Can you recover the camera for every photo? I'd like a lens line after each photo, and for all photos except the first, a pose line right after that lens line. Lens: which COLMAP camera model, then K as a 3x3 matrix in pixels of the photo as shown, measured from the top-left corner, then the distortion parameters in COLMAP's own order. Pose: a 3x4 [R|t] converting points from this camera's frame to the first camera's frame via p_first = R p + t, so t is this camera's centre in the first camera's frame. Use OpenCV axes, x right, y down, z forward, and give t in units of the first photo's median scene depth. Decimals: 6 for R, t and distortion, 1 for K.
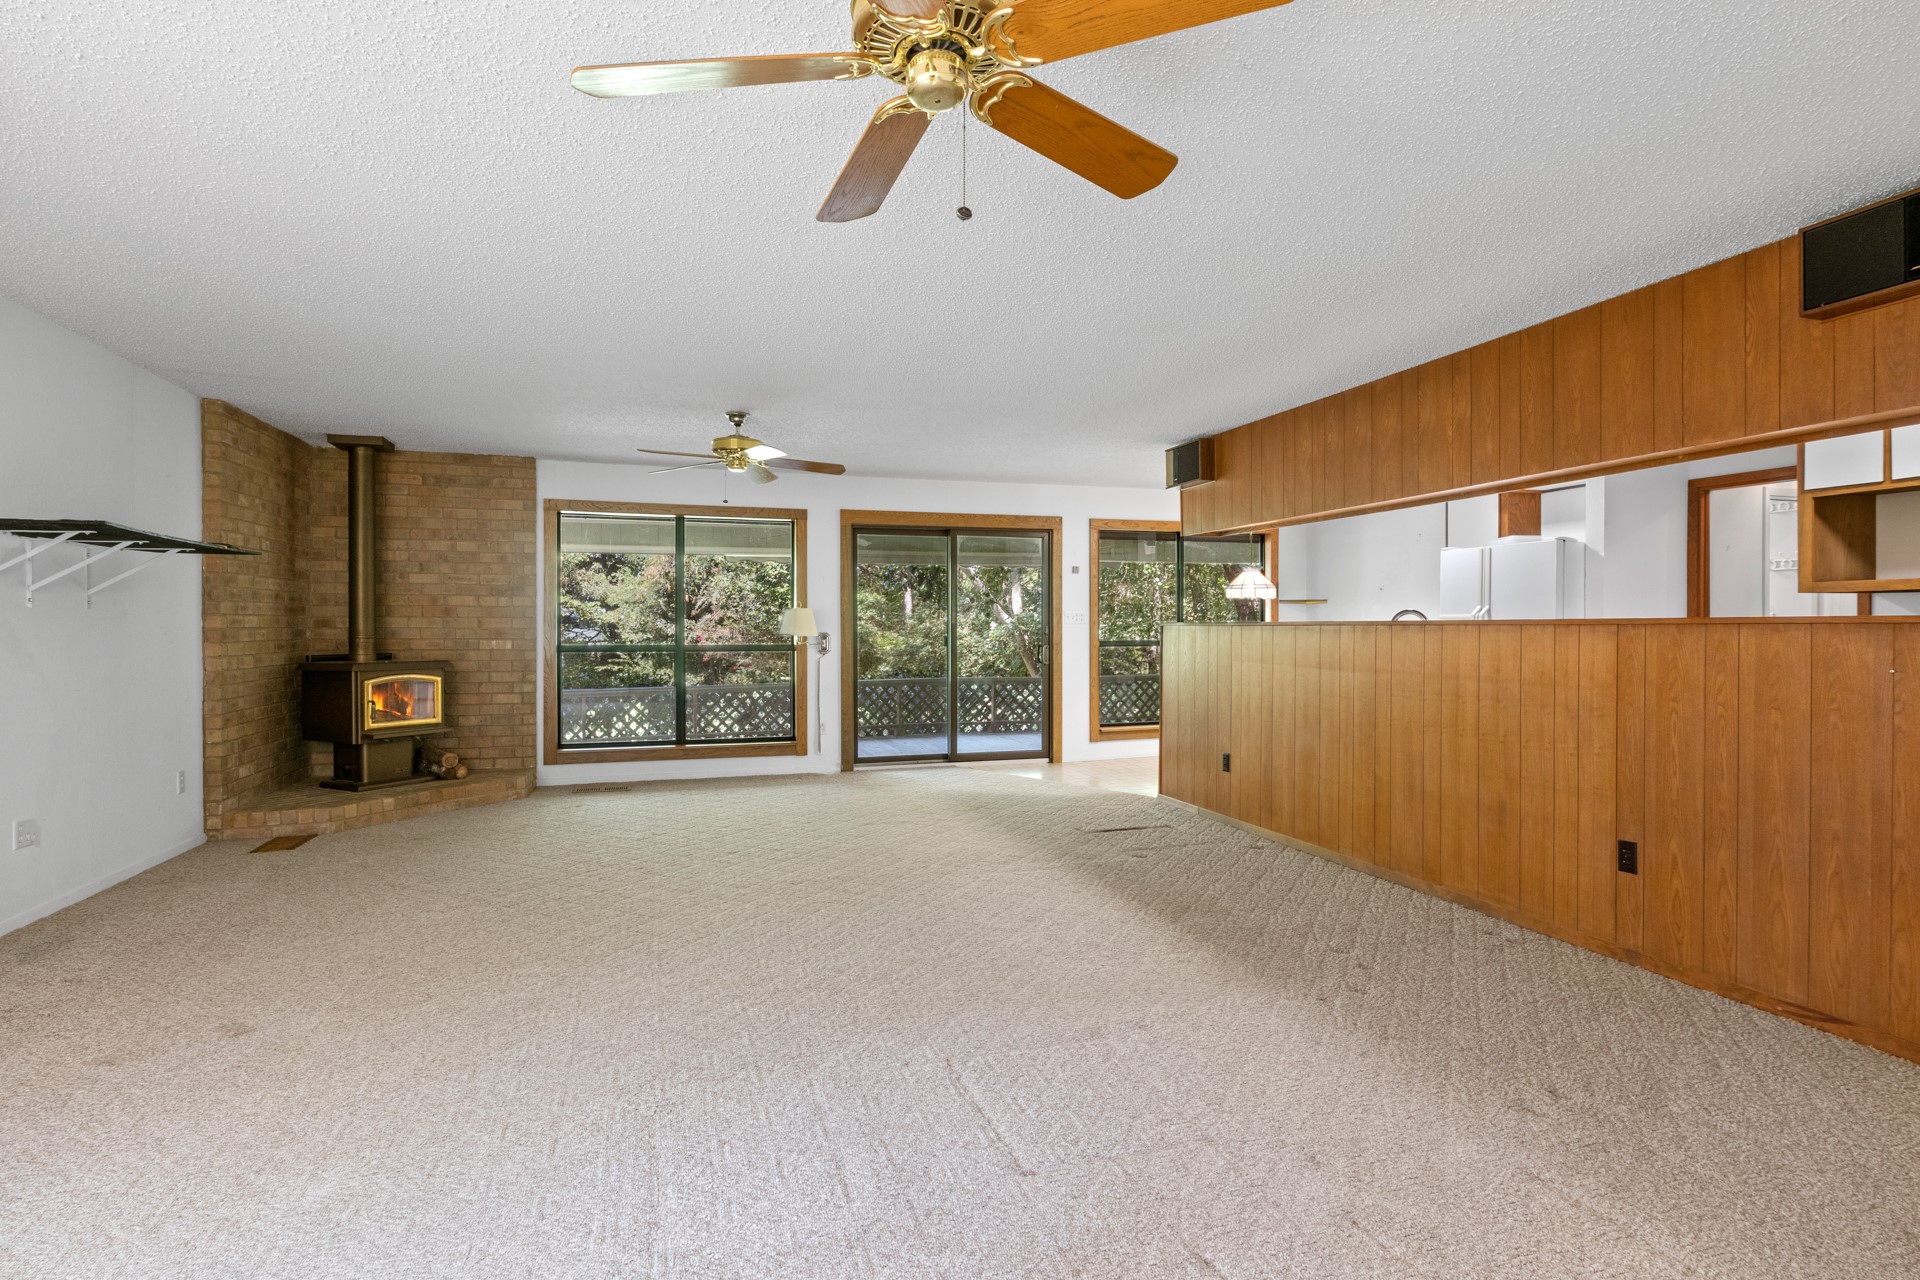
lens RADIAL K [[954.7, 0, 958.2], [0, 954.7, 632.3], [0, 0, 1]] dist [0.020796, -0.000065]
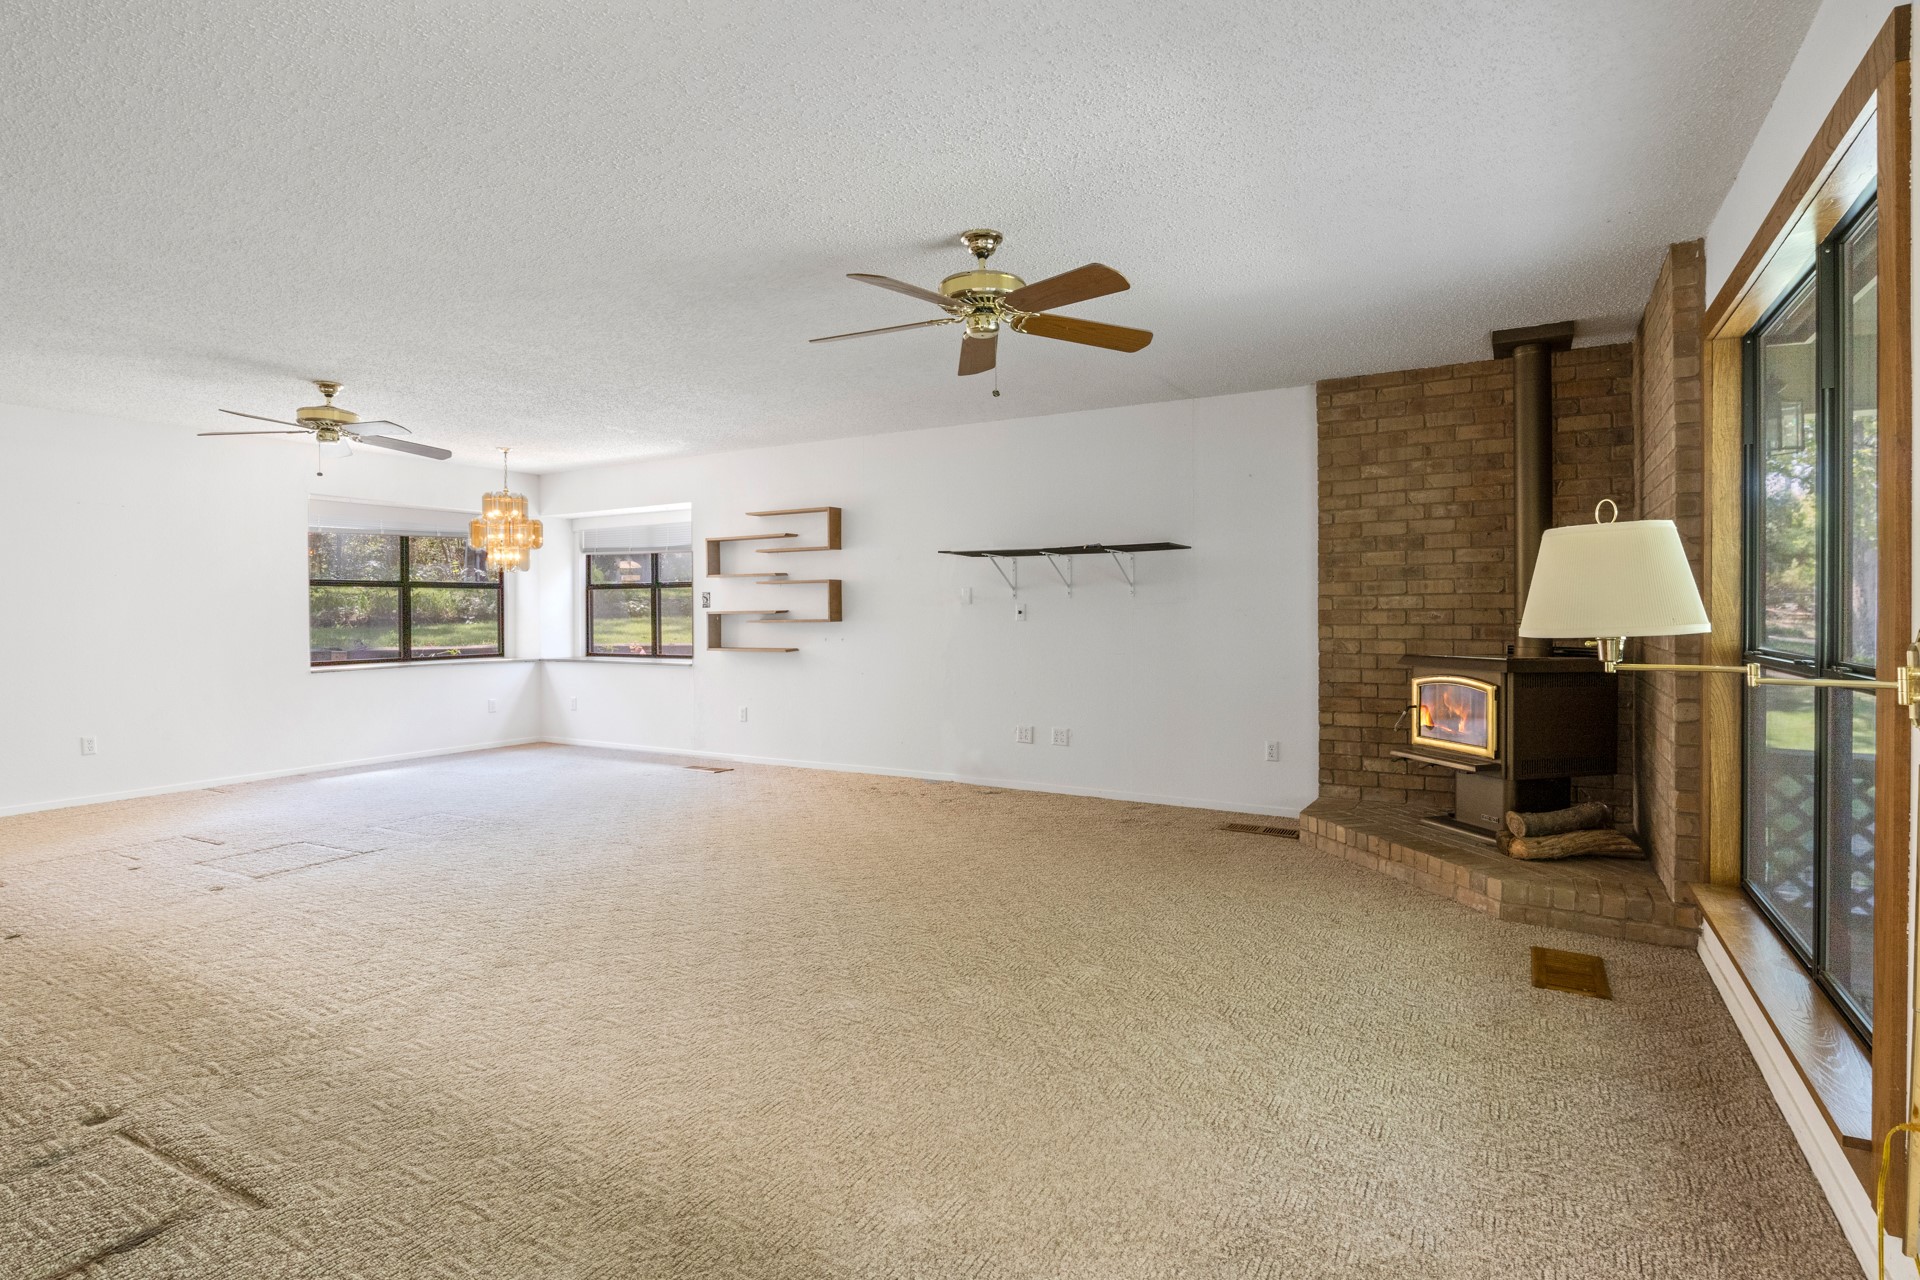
lens RADIAL K [[987.0, 0, 963.1], [0, 987.0, 615.2], [0, 0, 1]] dist [-0.001479, -0.001221]
pose [[-0.738243, 0.005383, -0.674513, 0.187381], [-0.000073, 0.999968, 0.008060, -0.006107], [0.674534, 0.005999, -0.738219, 1.445015]]
